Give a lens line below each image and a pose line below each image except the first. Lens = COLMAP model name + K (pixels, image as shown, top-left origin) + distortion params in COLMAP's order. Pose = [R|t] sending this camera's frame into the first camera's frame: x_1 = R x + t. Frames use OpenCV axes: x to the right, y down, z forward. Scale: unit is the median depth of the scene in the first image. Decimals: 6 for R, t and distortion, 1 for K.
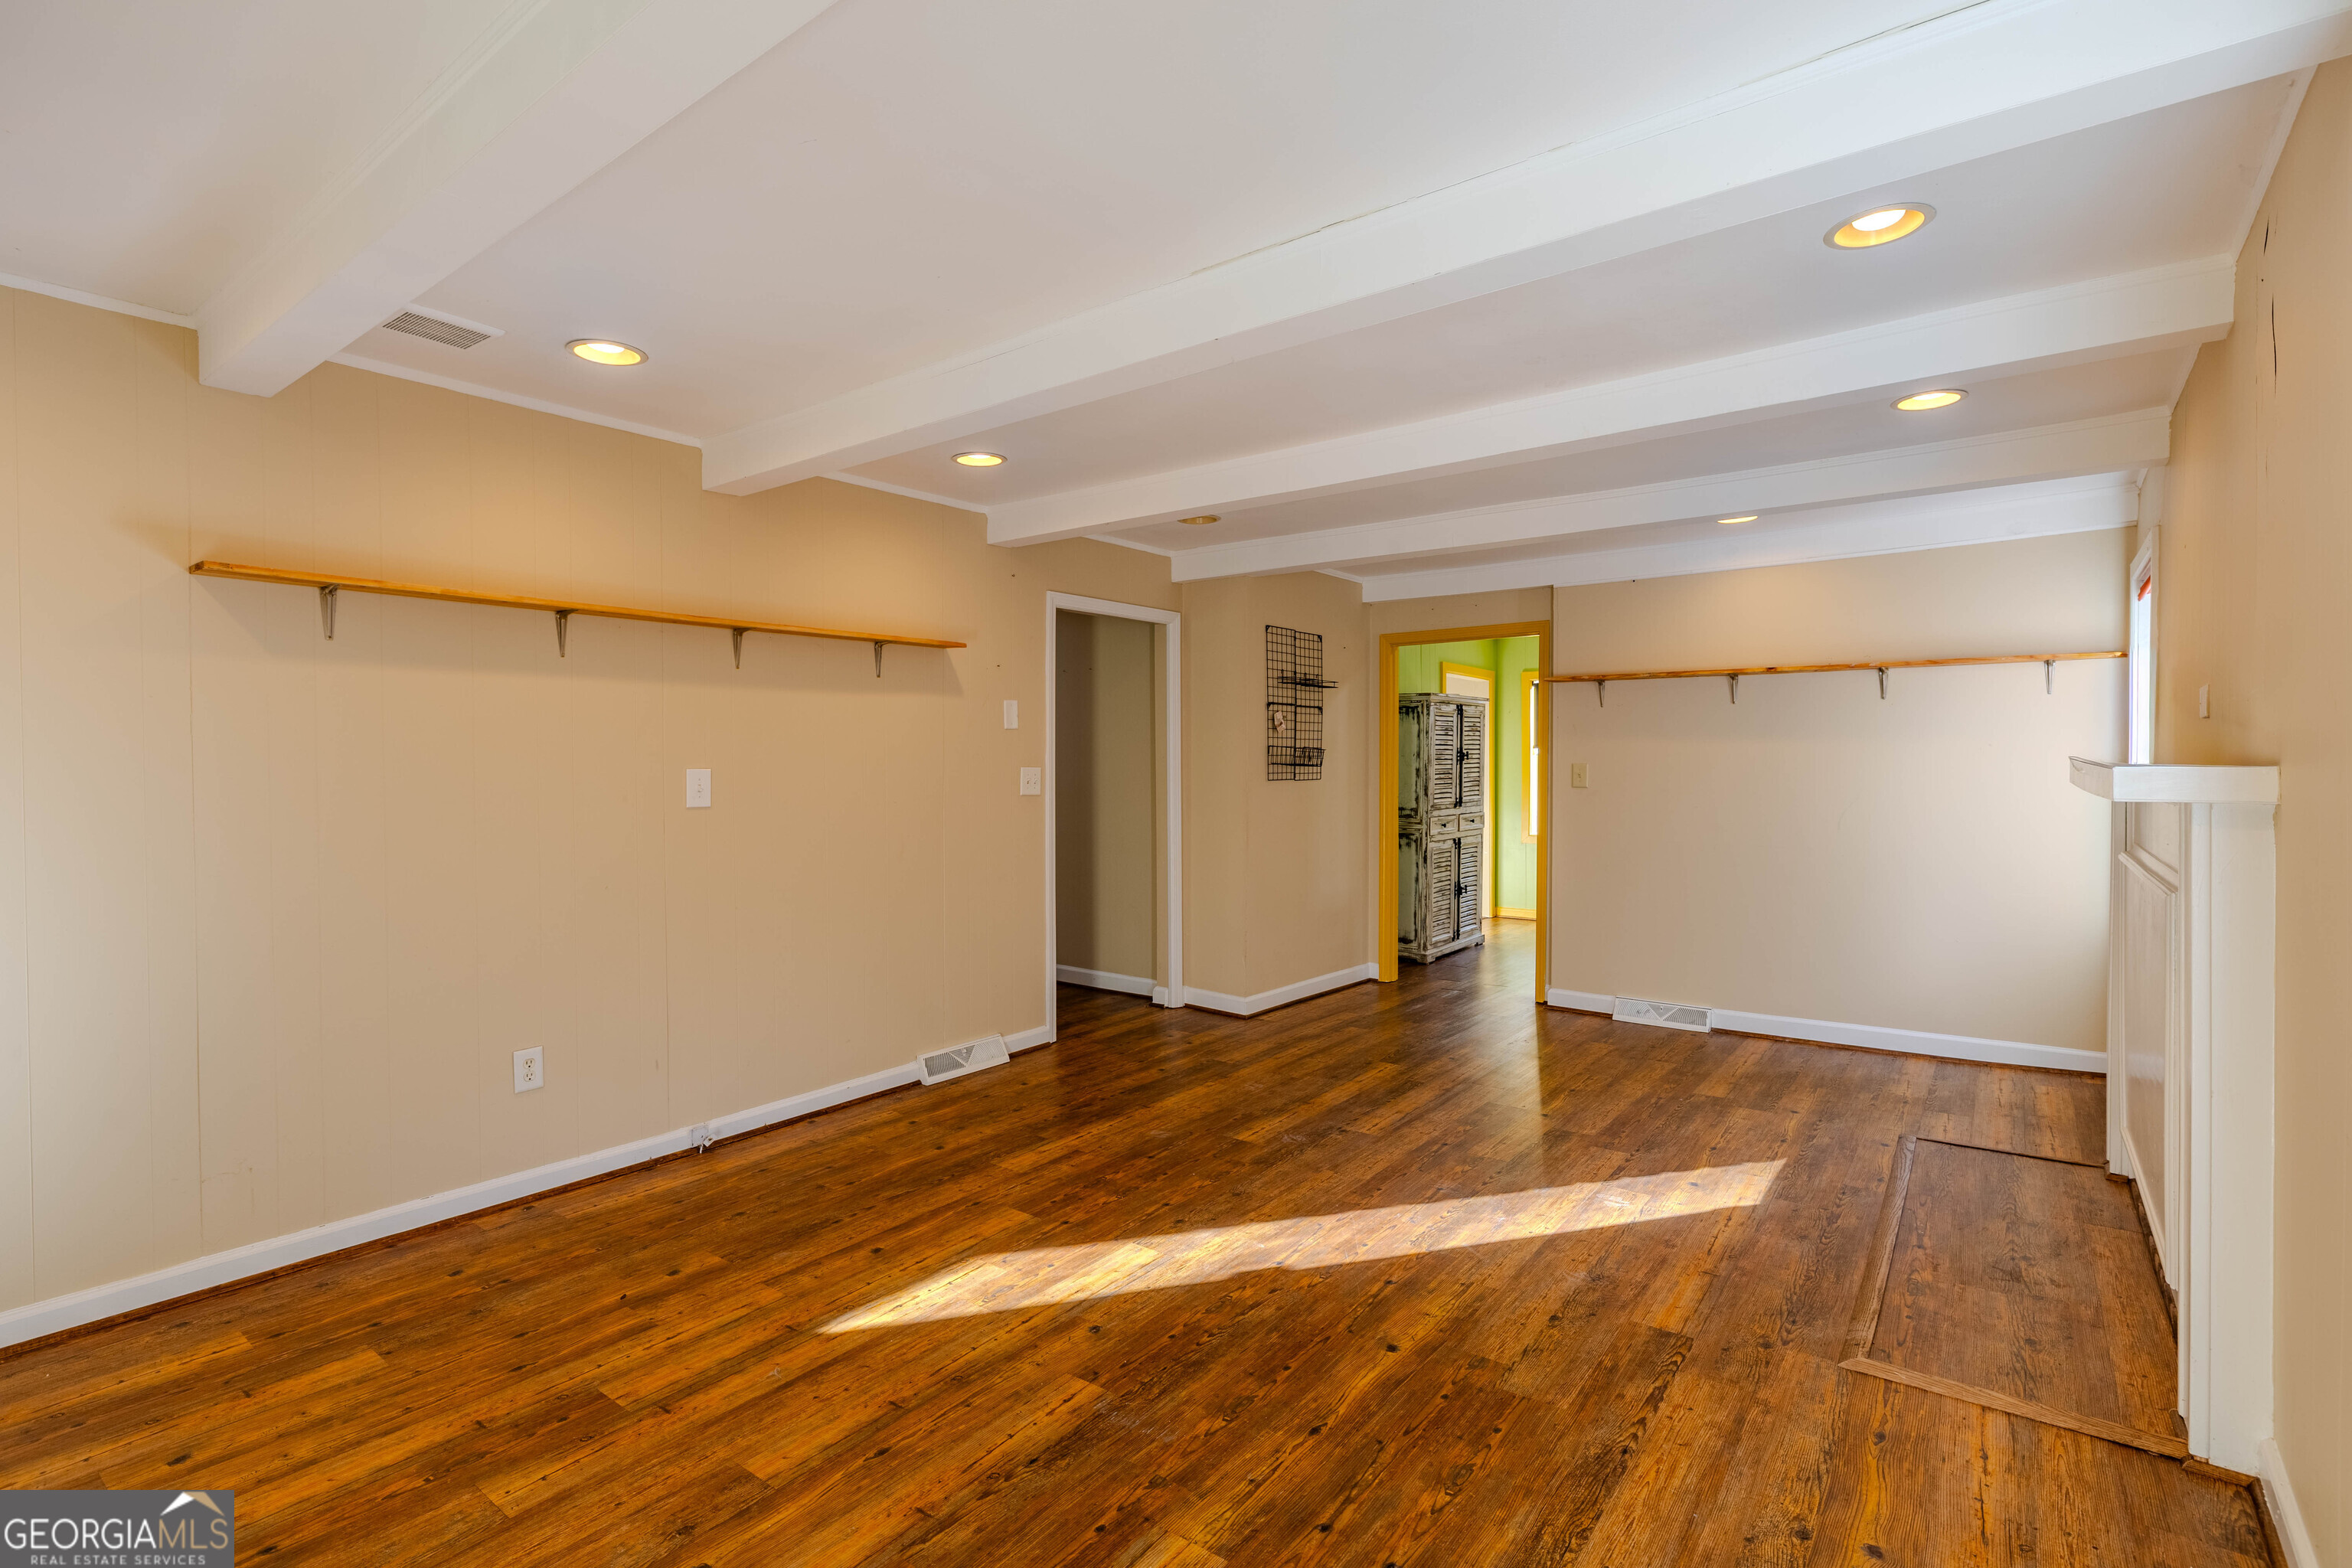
lens RADIAL K [[1113.6, 0, 1176.3], [0, 1113.6, 777.4], [0, 0, 1]] dist [-0.006764, 0.000472]
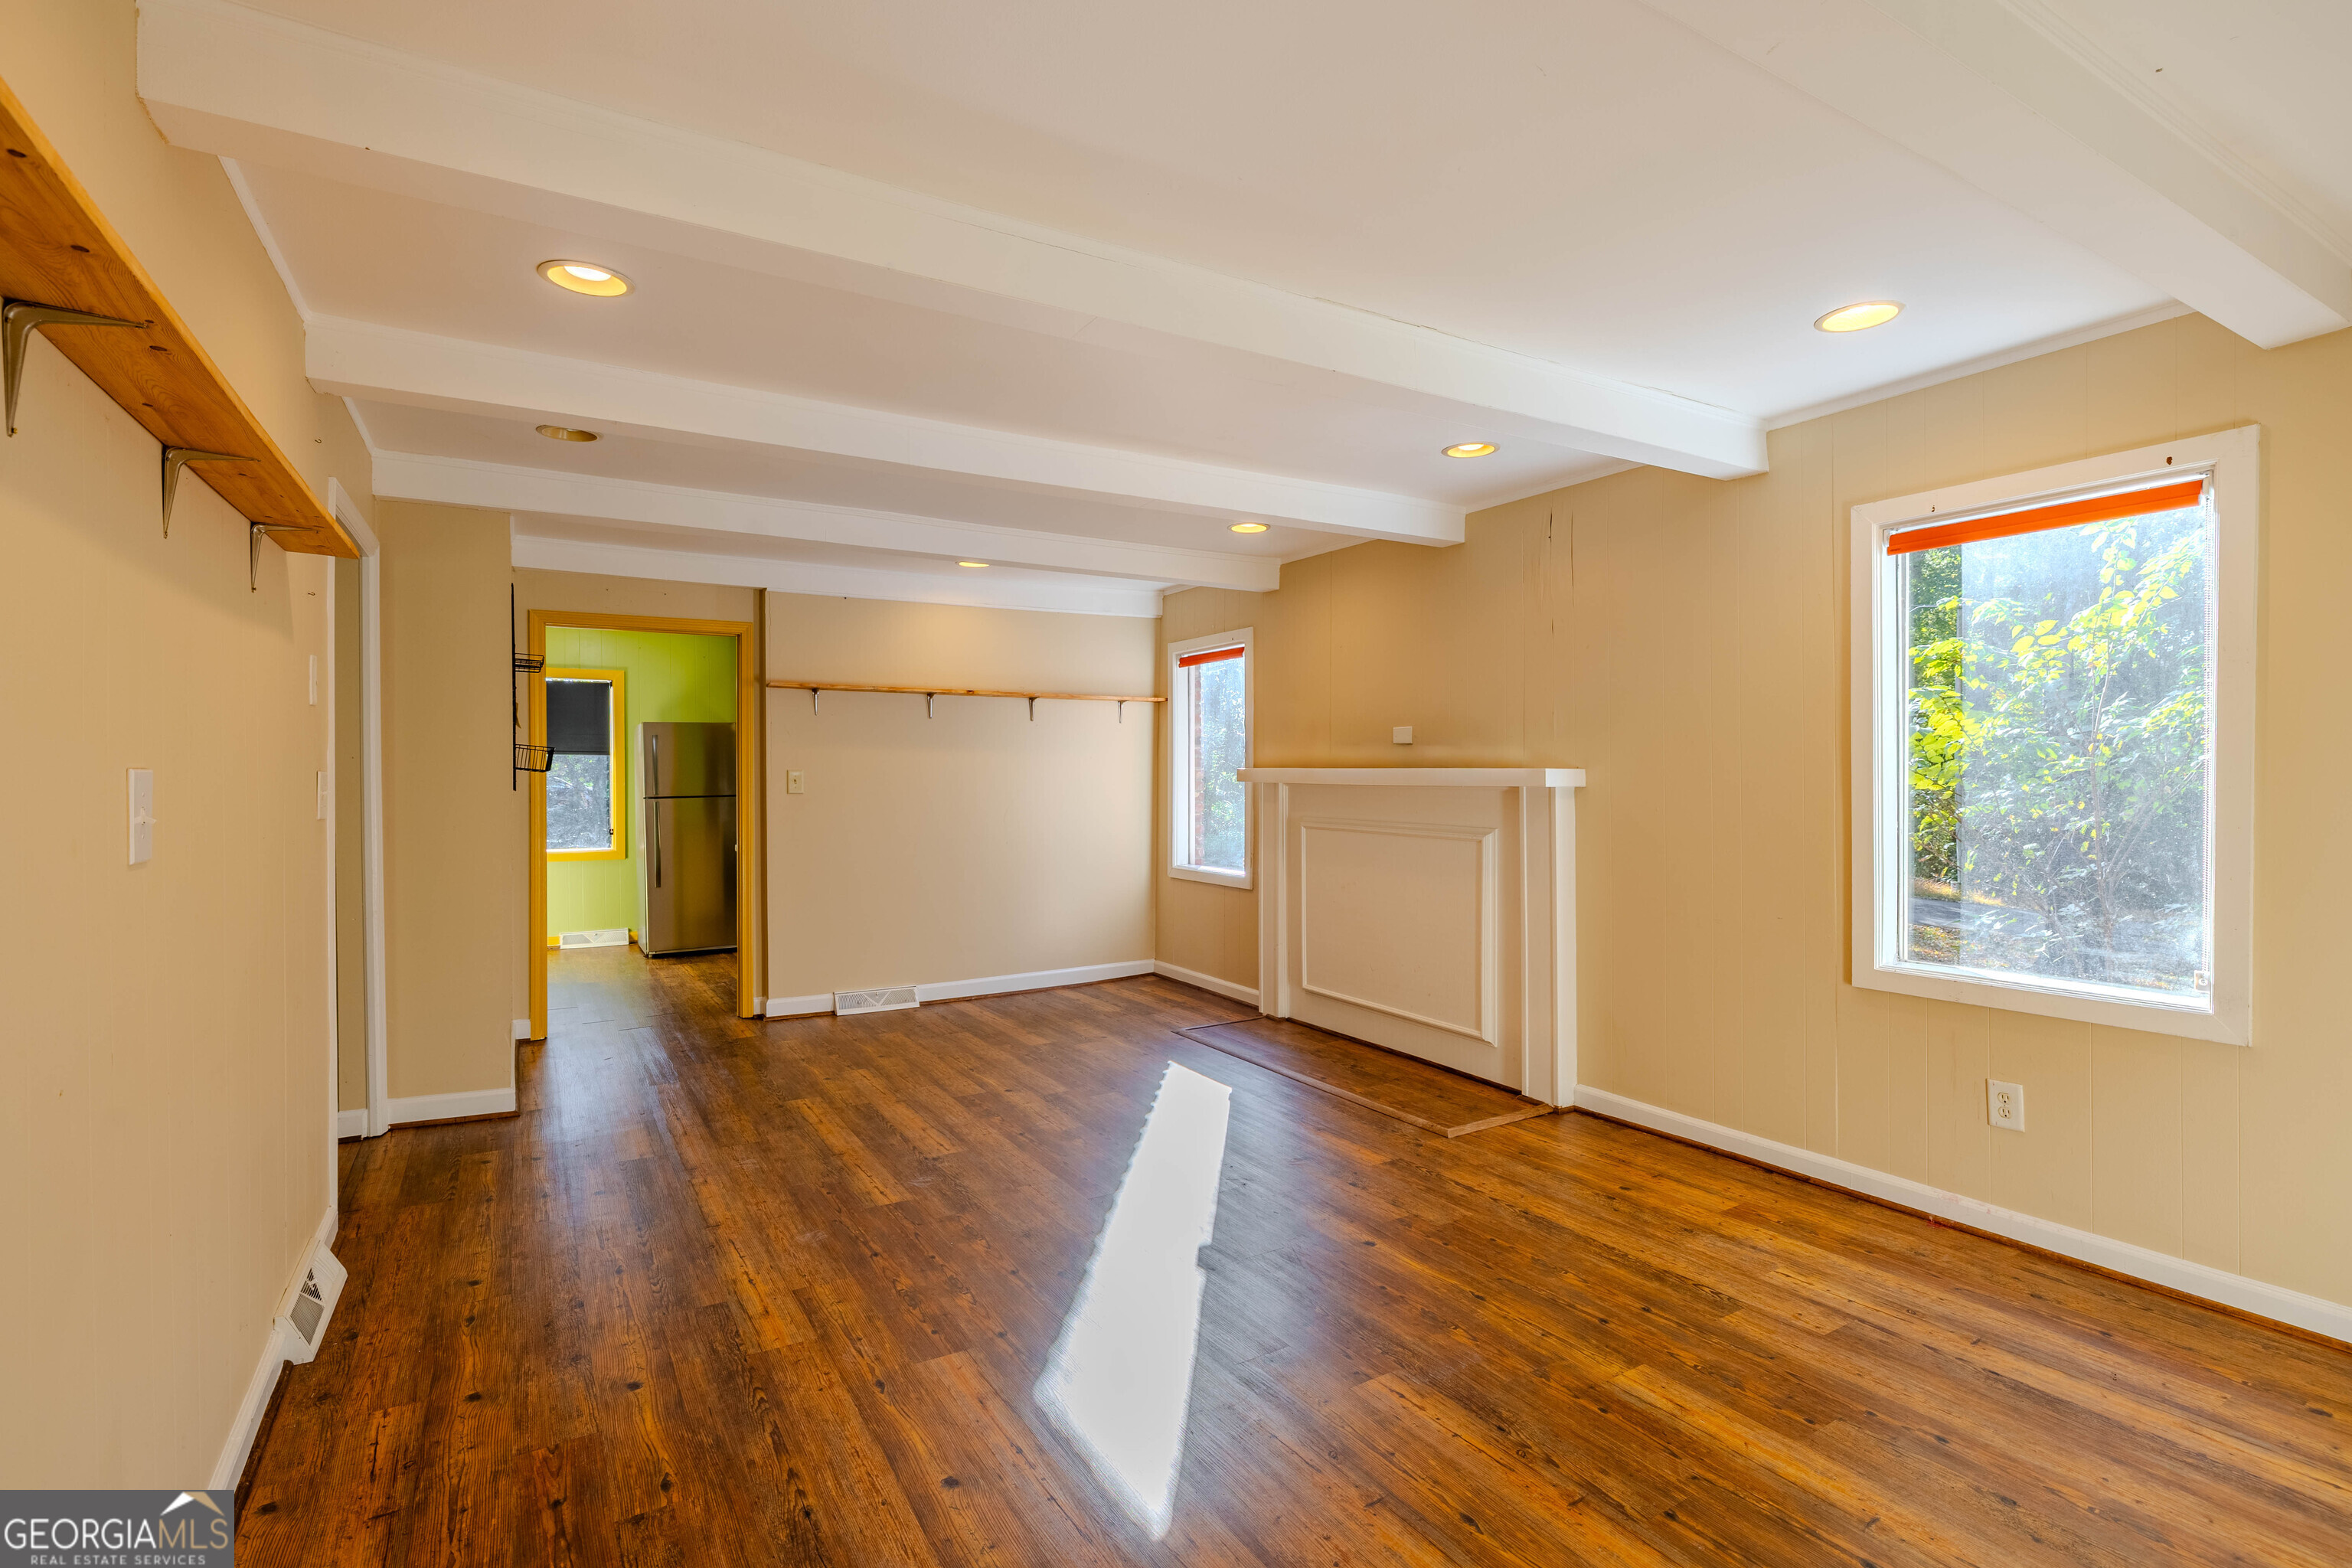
lens RADIAL K [[1089.9, 0, 1161.1], [0, 1089.9, 787.5], [0, 0, 1]] dist [-0.007697, 0.000151]
pose [[0.375232, -0.010383, 0.926873, -0.728766], [0.011830, 0.999909, 0.006412, 0.001621], [-0.926856, 0.008559, 0.375320, 0.556361]]
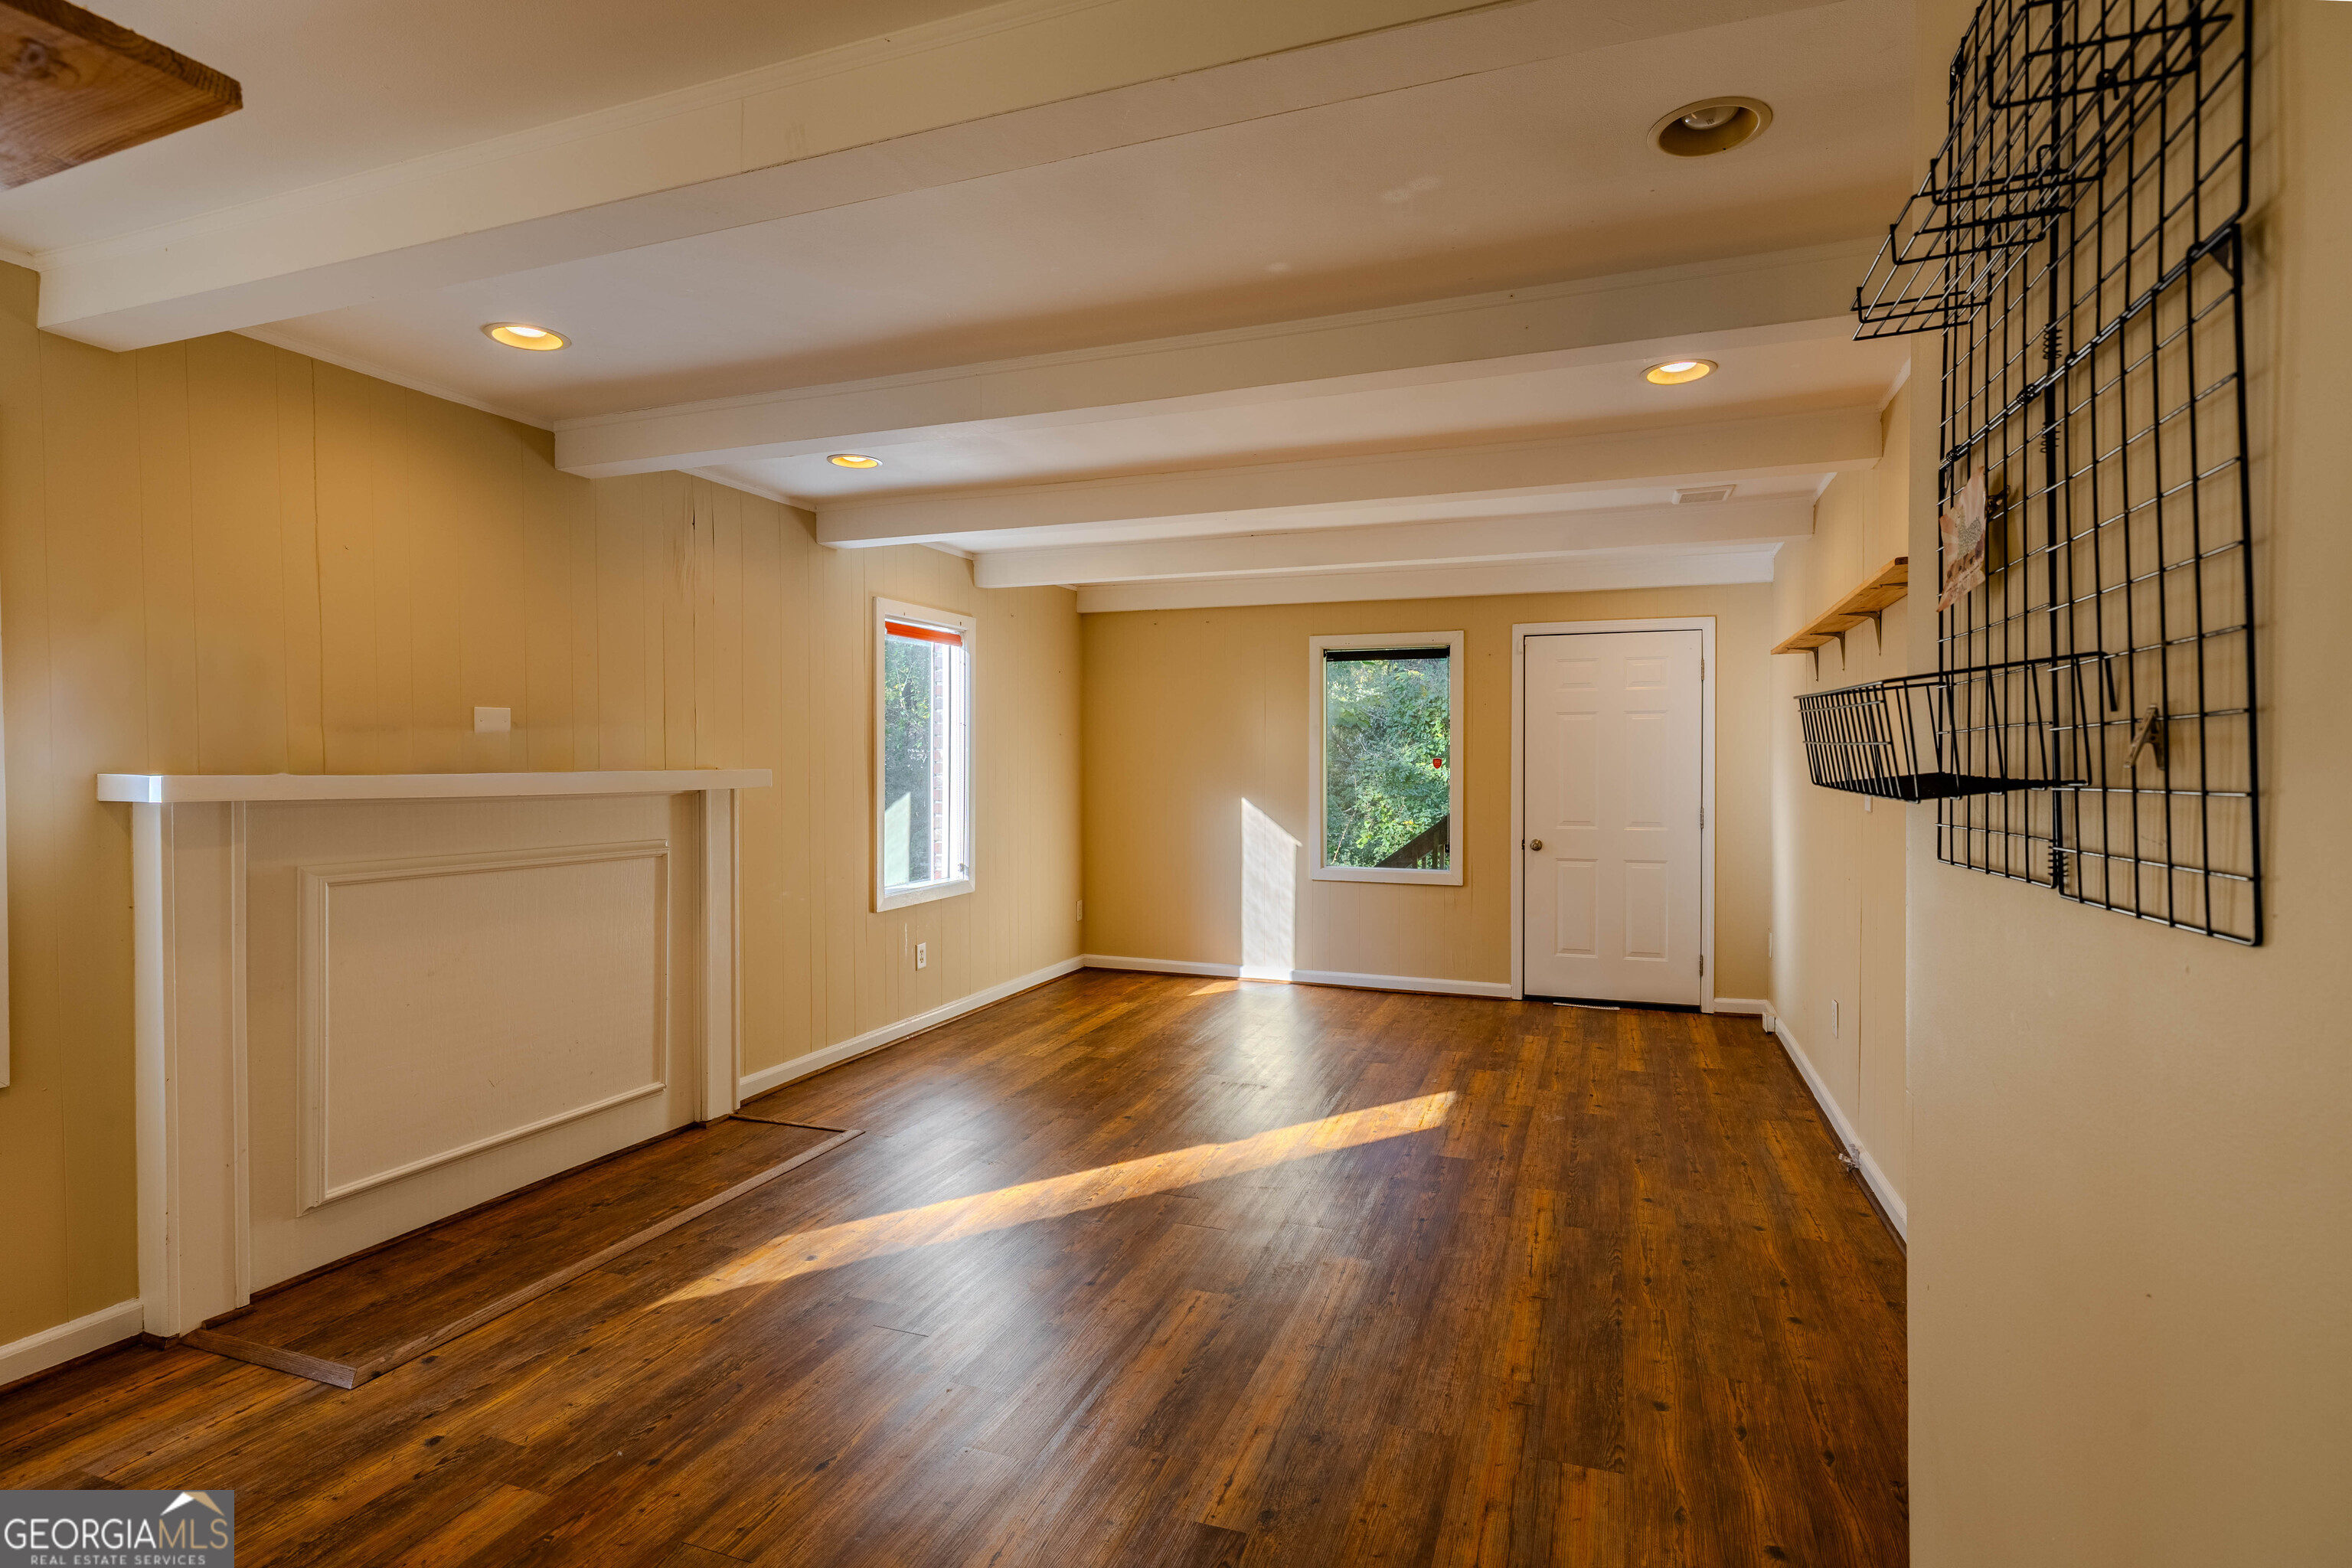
lens RADIAL K [[1167.6, 0, 1176.0], [0, 1167.6, 784.0], [0, 0, 1]] dist [0.003749, 0.001227]
pose [[-0.957224, 0.007931, -0.289240, 0.461408], [-0.000957, 0.999532, 0.030574, -0.030388], [0.289347, 0.029543, -0.956768, 1.969598]]
